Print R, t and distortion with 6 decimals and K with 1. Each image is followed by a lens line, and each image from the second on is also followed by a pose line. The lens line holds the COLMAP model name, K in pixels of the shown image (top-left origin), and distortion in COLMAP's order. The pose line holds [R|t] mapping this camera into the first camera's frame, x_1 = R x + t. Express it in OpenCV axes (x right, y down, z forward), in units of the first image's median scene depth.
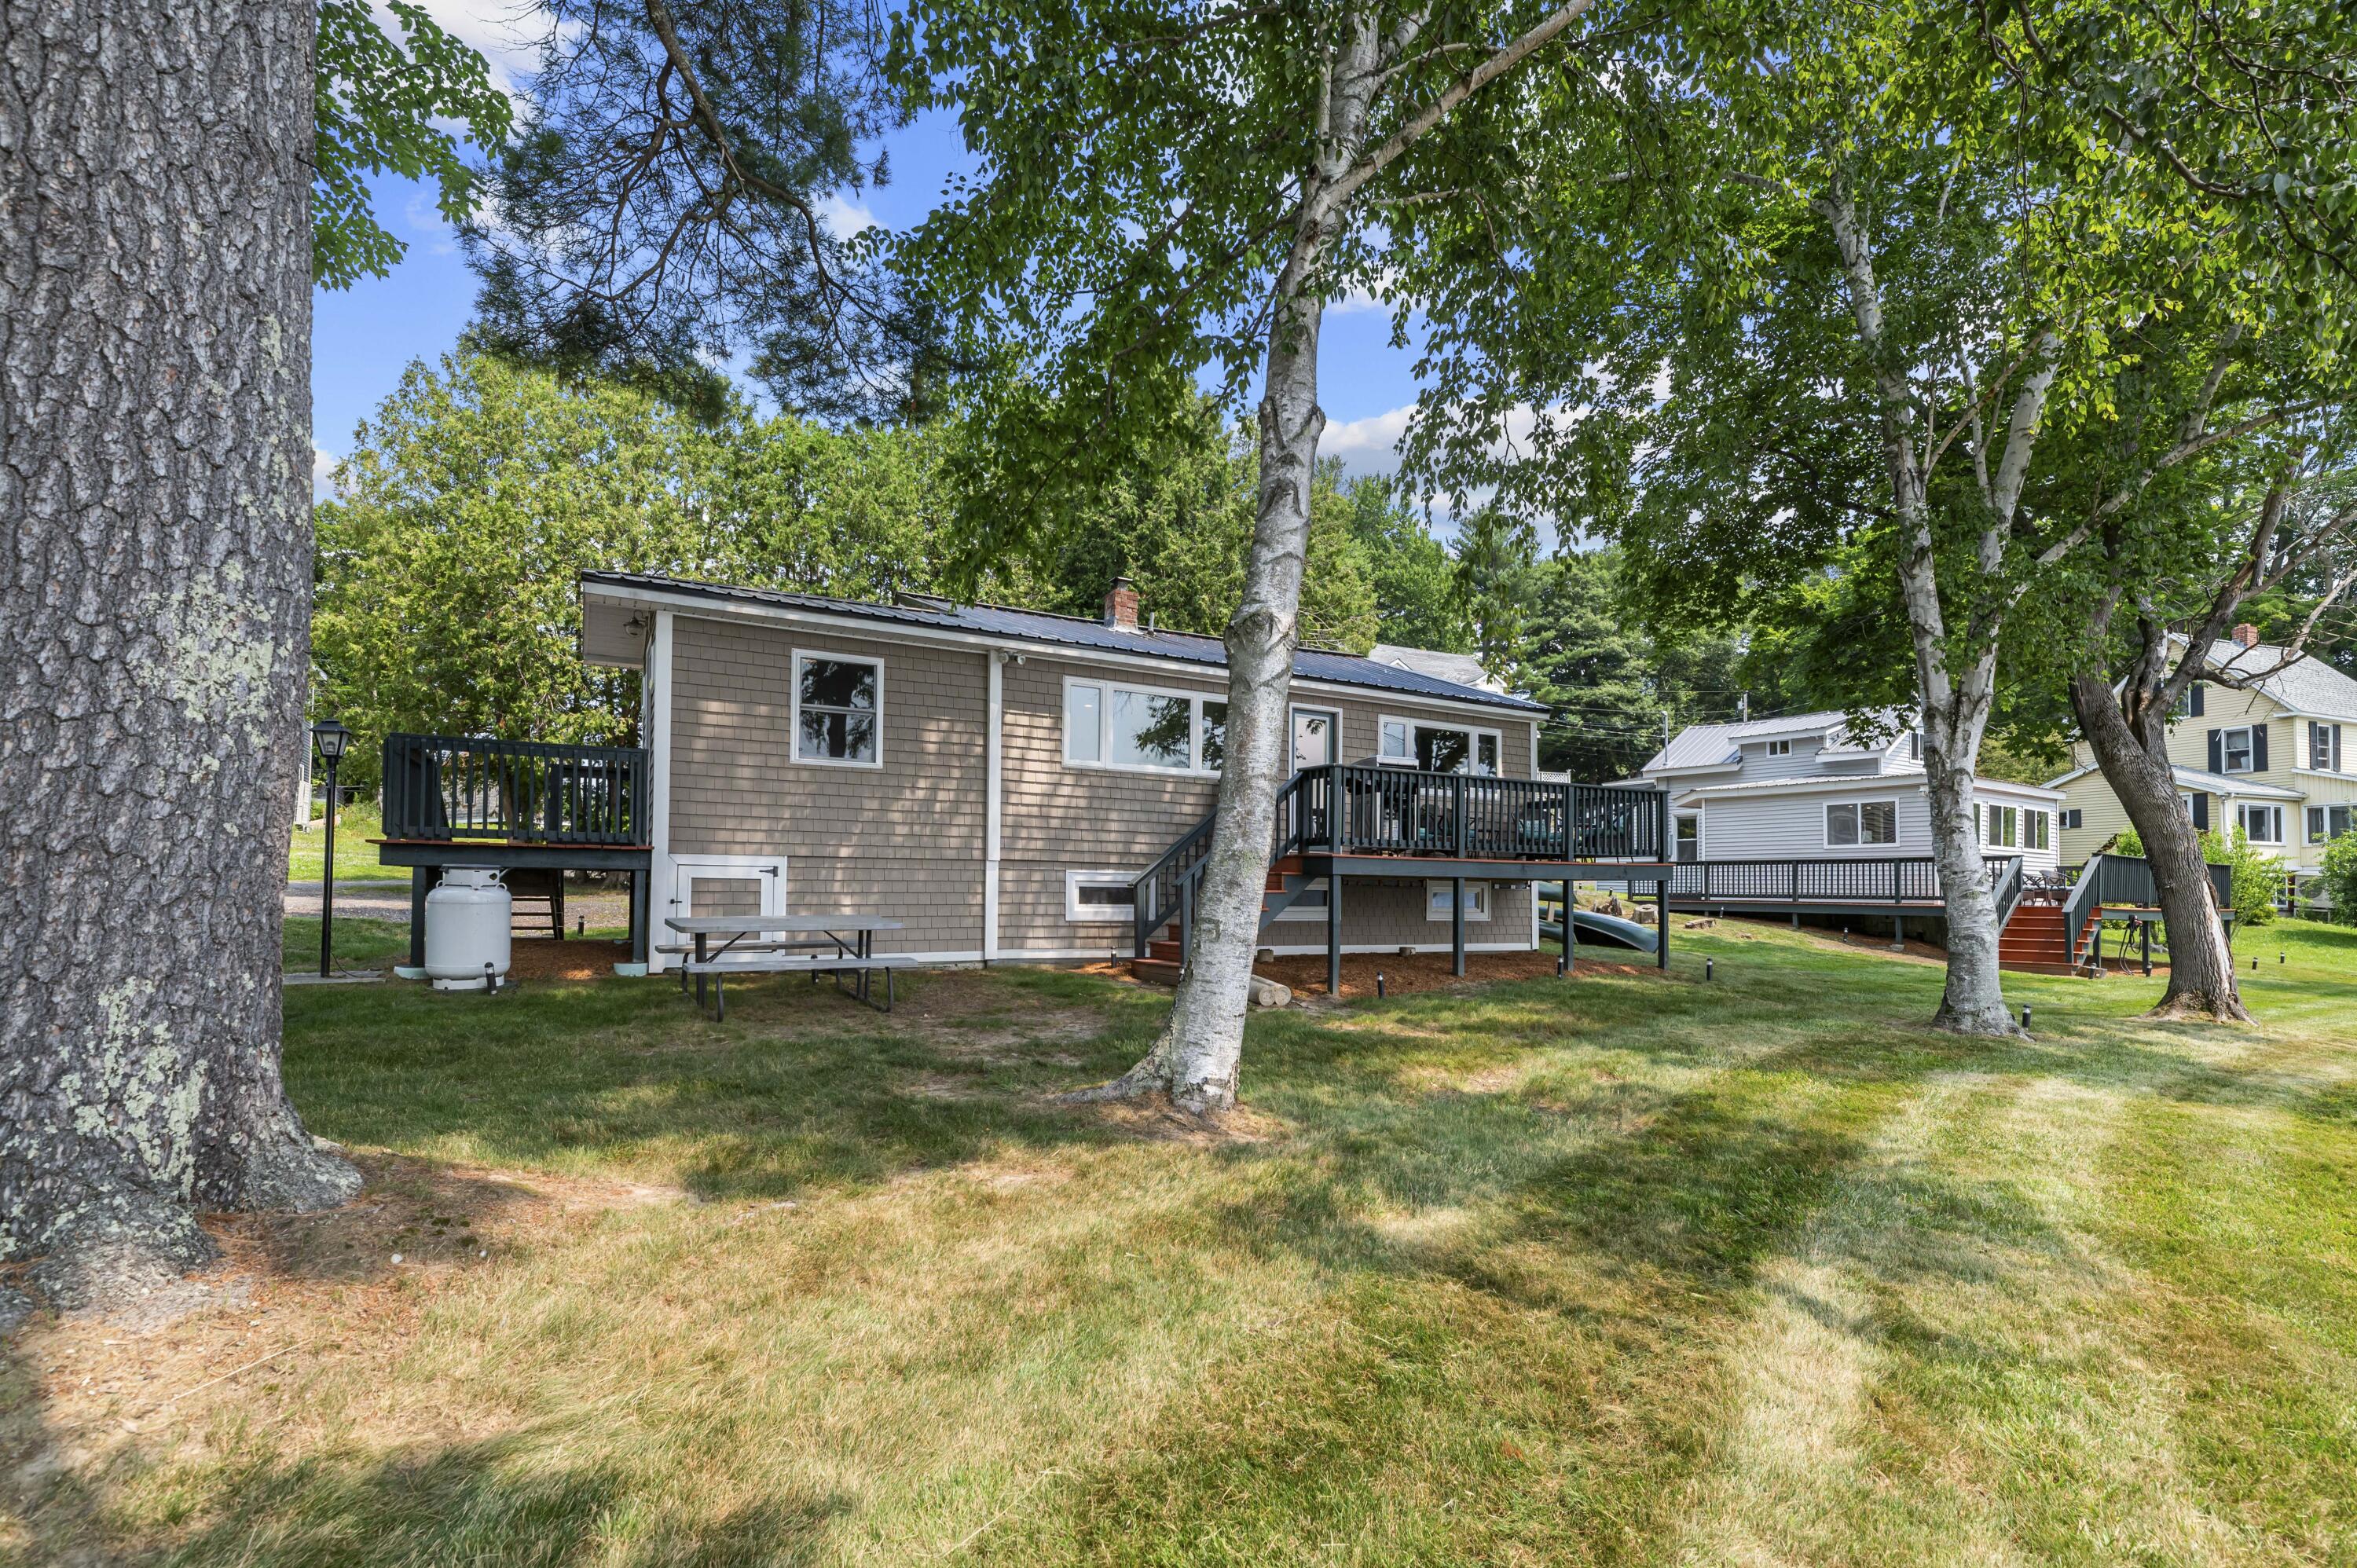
lens RADIAL K [[1090.9, 0, 1174.7], [0, 1090.9, 864.8], [0, 0, 1]] dist [0.000268, 0.000247]
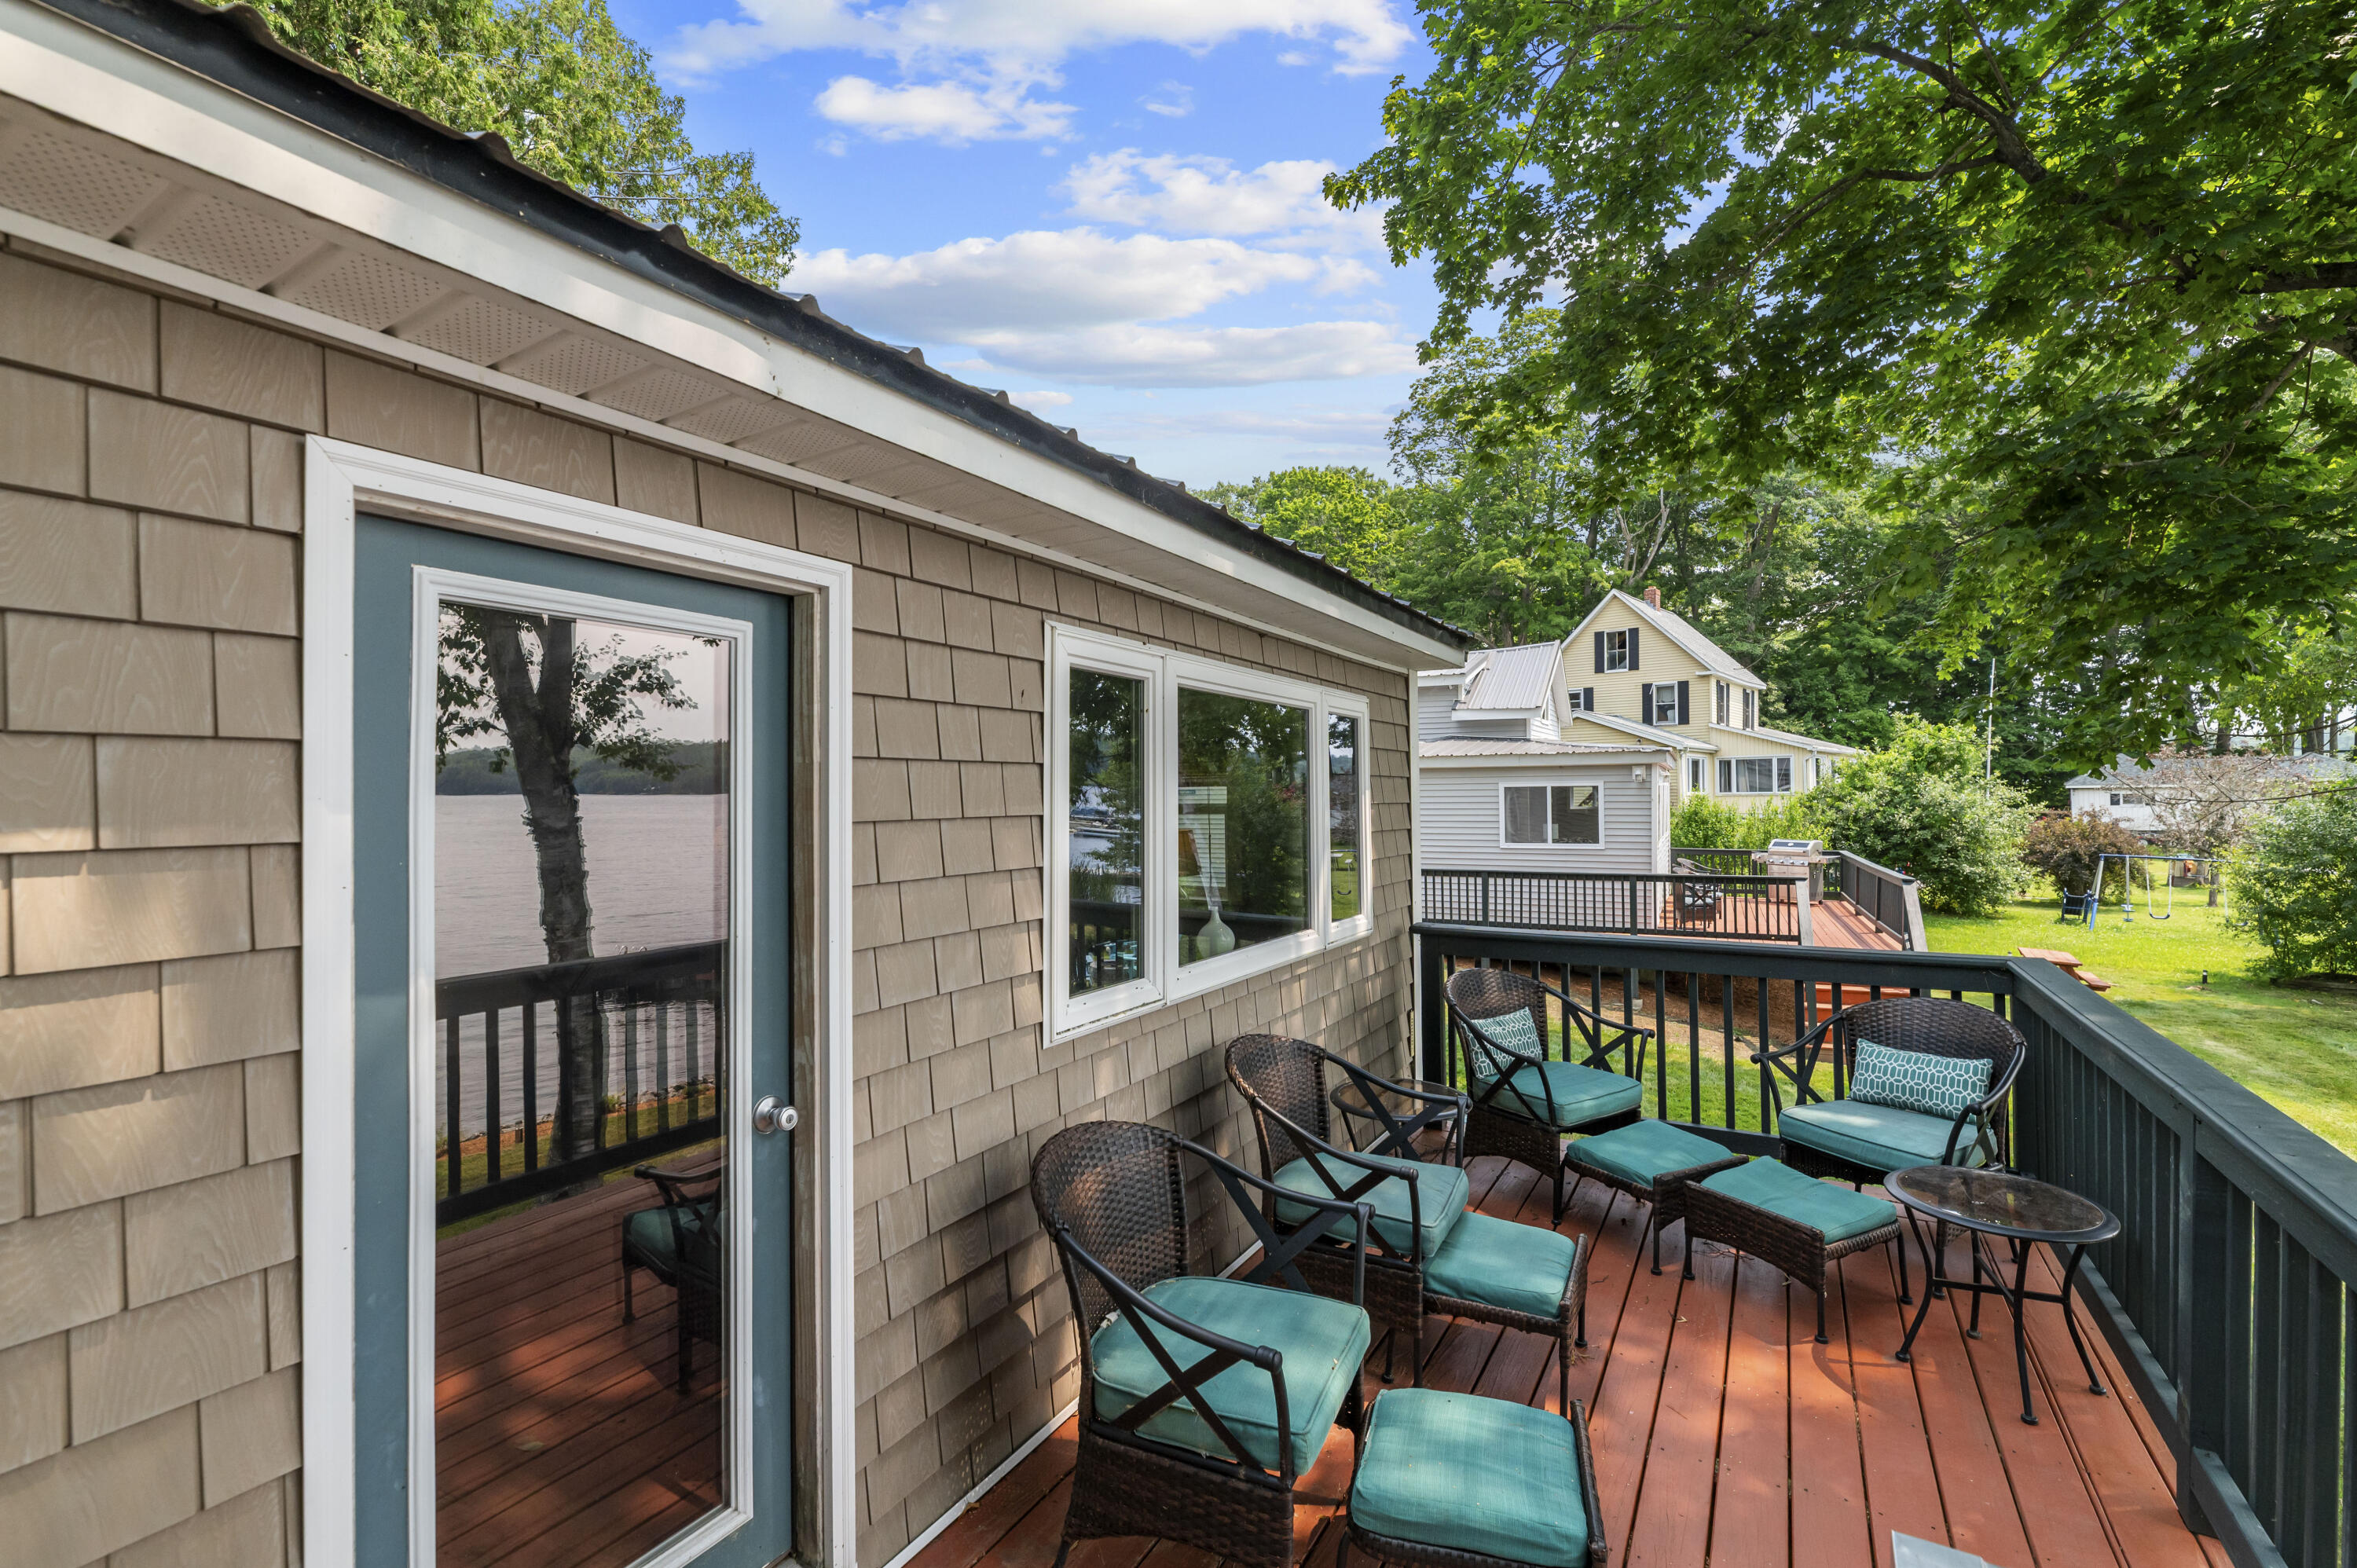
lens RADIAL K [[1029.7, 0, 1178.5], [0, 1029.7, 784.0], [0, 0, 1]] dist [0.000489, 0.000156]
pose [[0.859804, -0.017916, 0.510309, 0.136731], [0.008922, 0.999759, 0.020067, -0.132674], [-0.510545, -0.012701, 0.859757, 0.983049]]
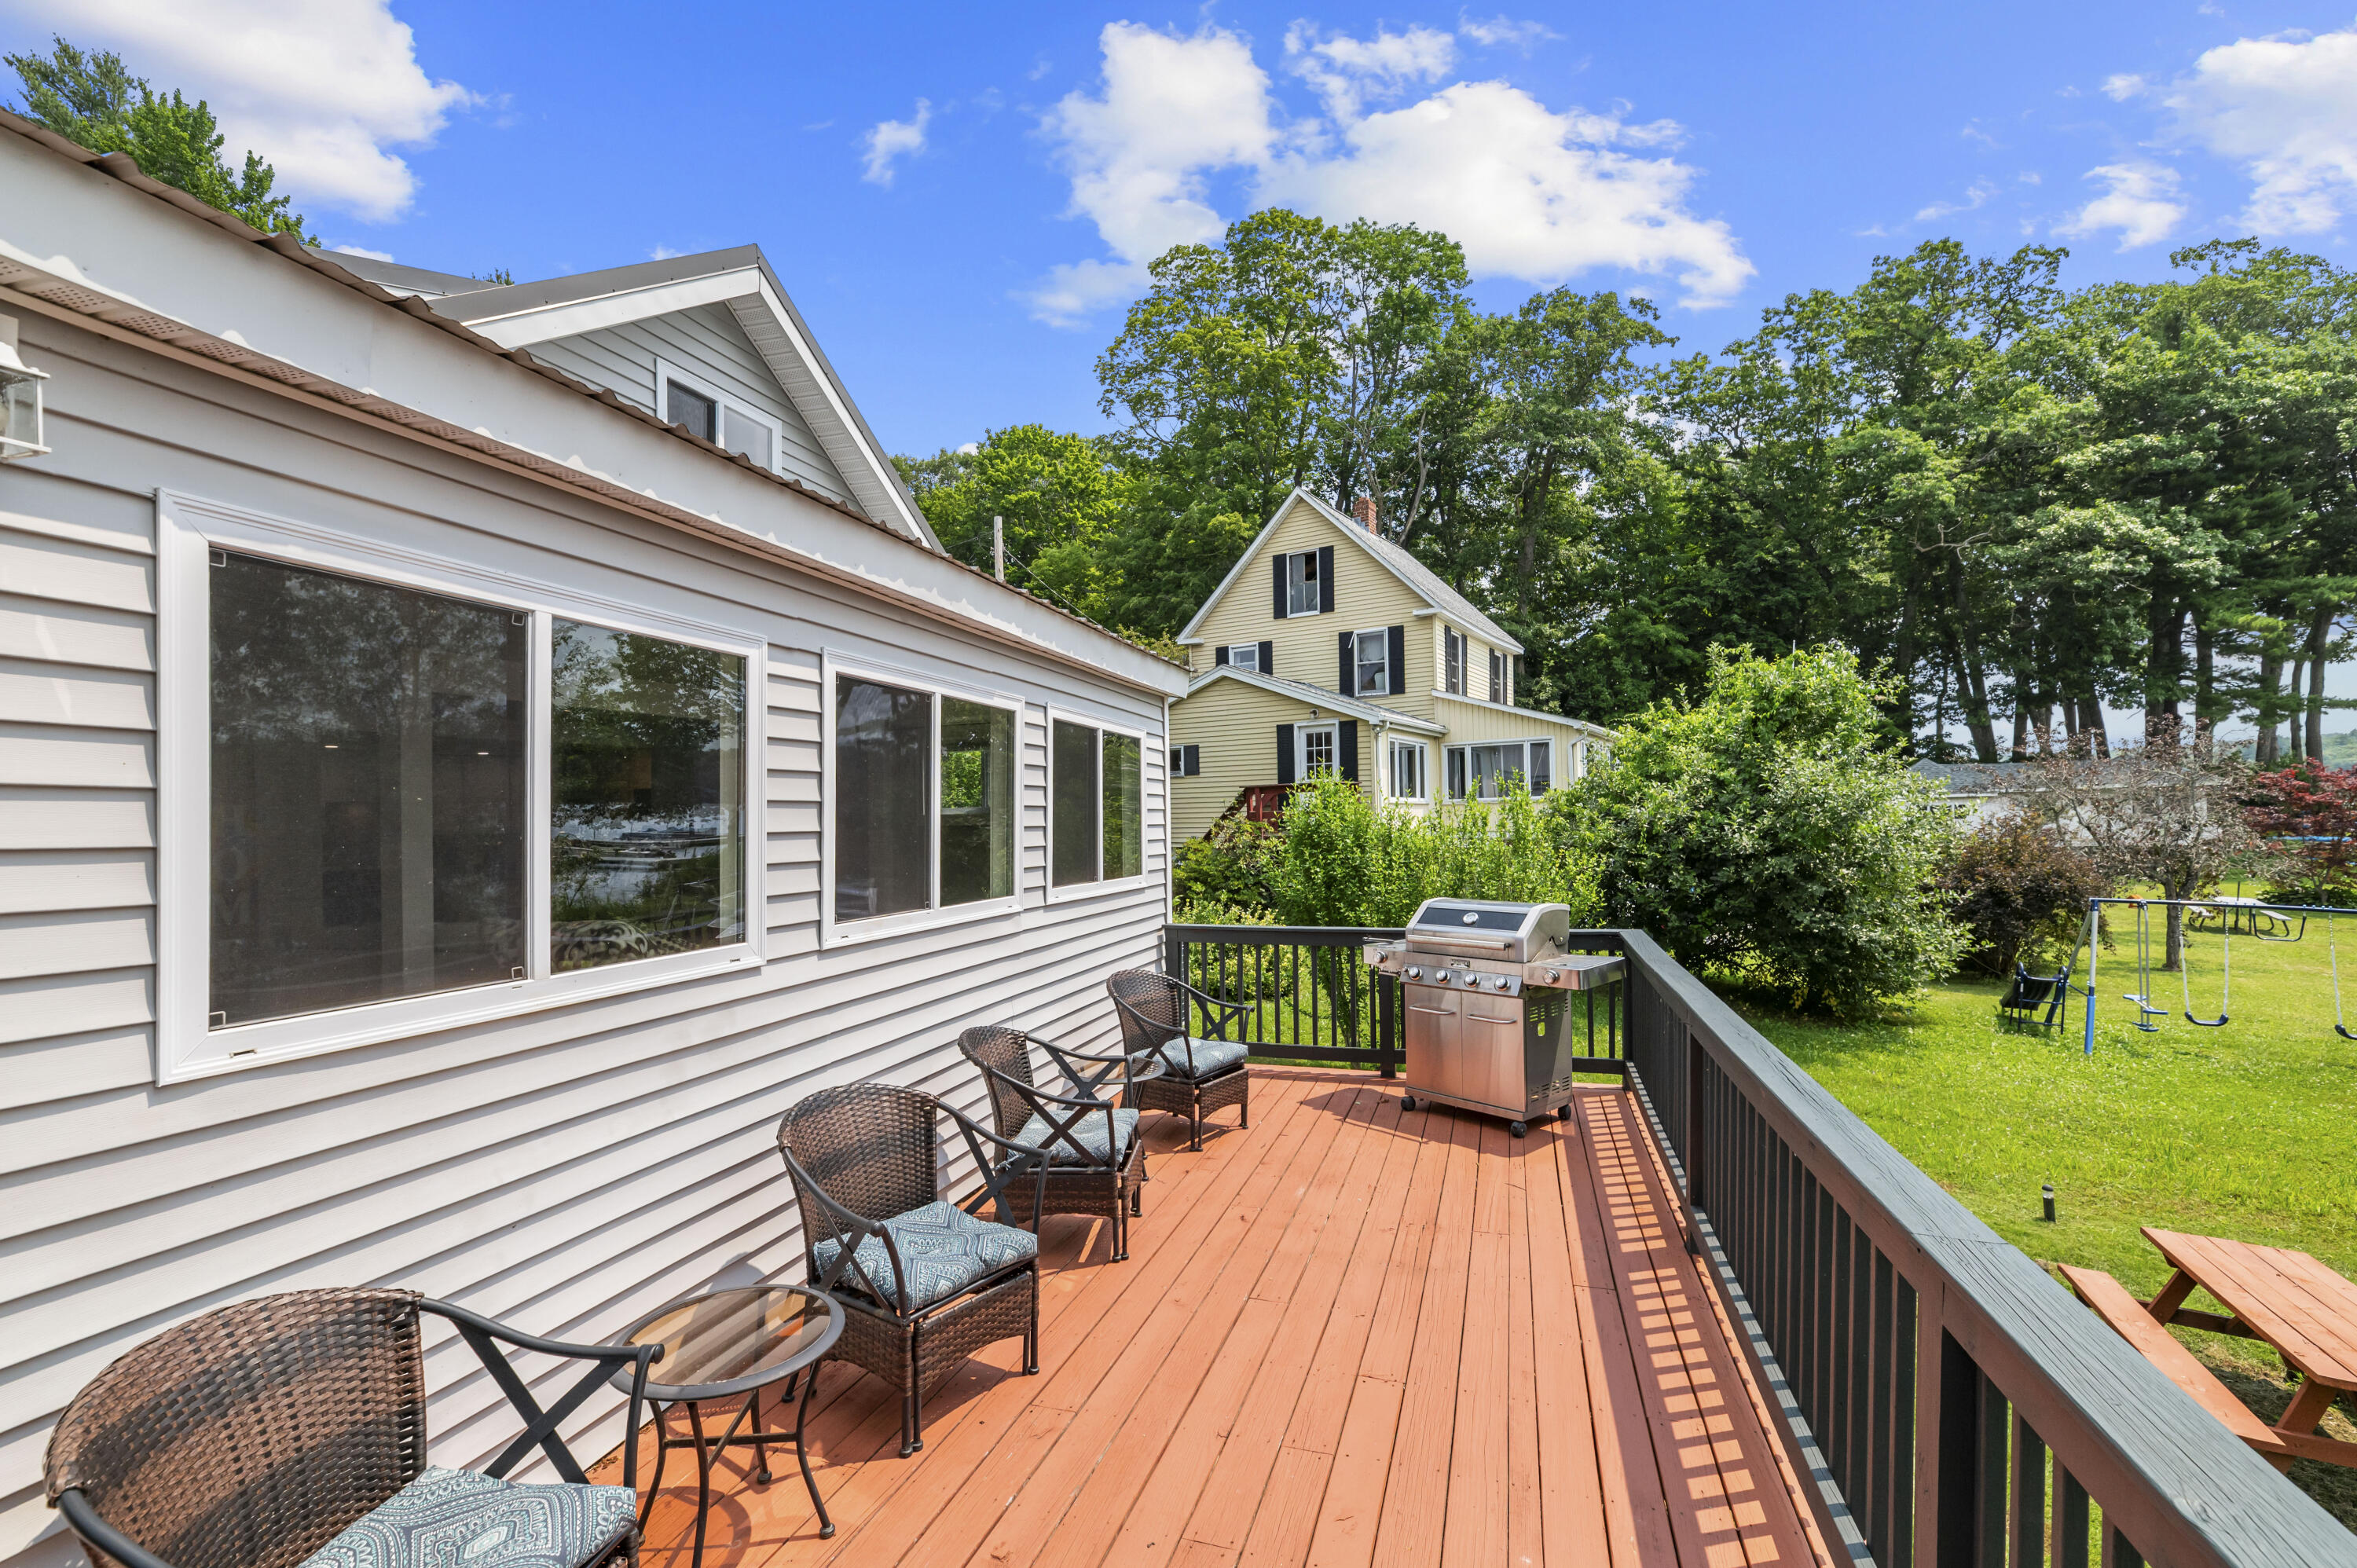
lens RADIAL K [[992.0, 0, 1185.8], [0, 992.0, 810.9], [0, 0, 1]] dist [-0.000575, -0.000118]
pose [[0.767951, -0.022203, 0.640123, 1.252552], [0.013056, 0.999734, 0.019013, -0.065265], [-0.640375, -0.006244, 0.768037, 1.544441]]
